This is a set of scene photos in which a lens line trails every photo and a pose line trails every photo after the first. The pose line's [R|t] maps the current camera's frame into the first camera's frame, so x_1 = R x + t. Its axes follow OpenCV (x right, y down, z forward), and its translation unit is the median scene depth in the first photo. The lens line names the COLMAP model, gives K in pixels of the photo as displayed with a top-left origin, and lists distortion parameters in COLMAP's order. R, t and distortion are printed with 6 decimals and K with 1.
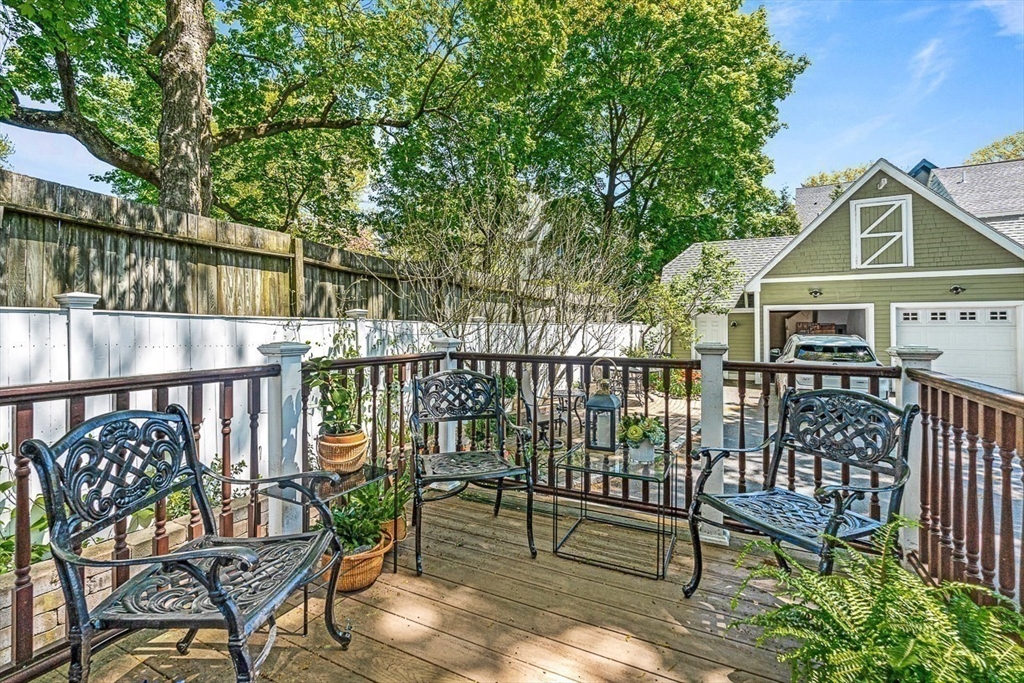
lens RADIAL K [[459.0, 0, 511.7], [0, 459.0, 327.3], [0, 0, 1]] dist [-0.001366, -0.000148]
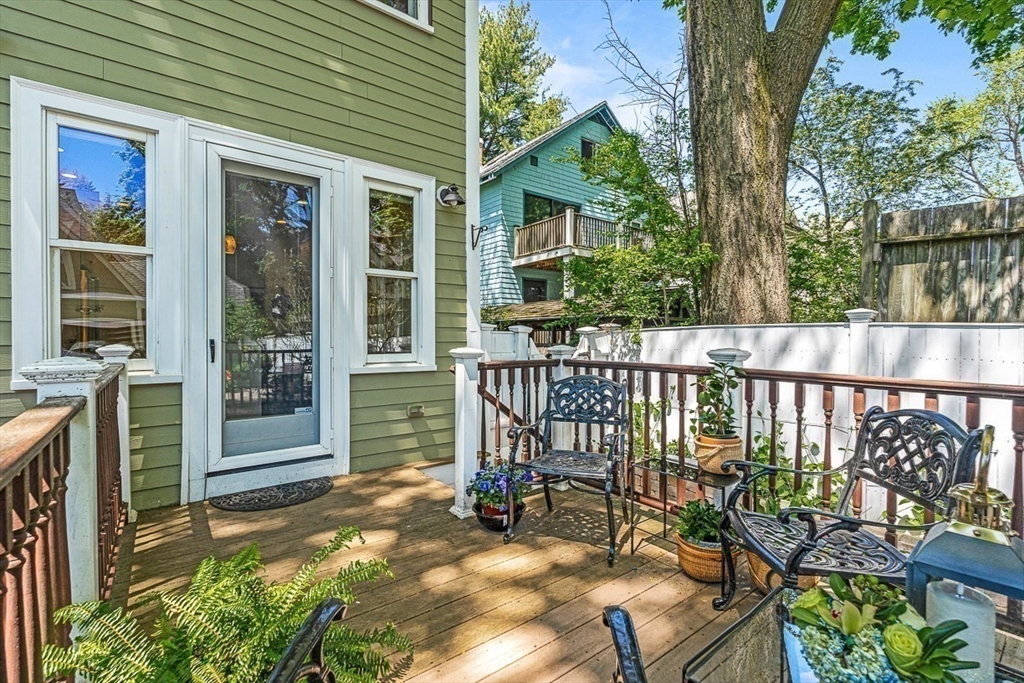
lens RADIAL K [[461.6, 0, 512.0], [0, 461.6, 341.5], [0, 0, 1]] dist [0.001155, 0.000129]
pose [[-0.416990, 0.011583, -0.908837, 0.133650], [-0.005456, 0.999869, 0.015246, -0.001012], [0.908894, 0.011316, -0.416873, 0.165082]]
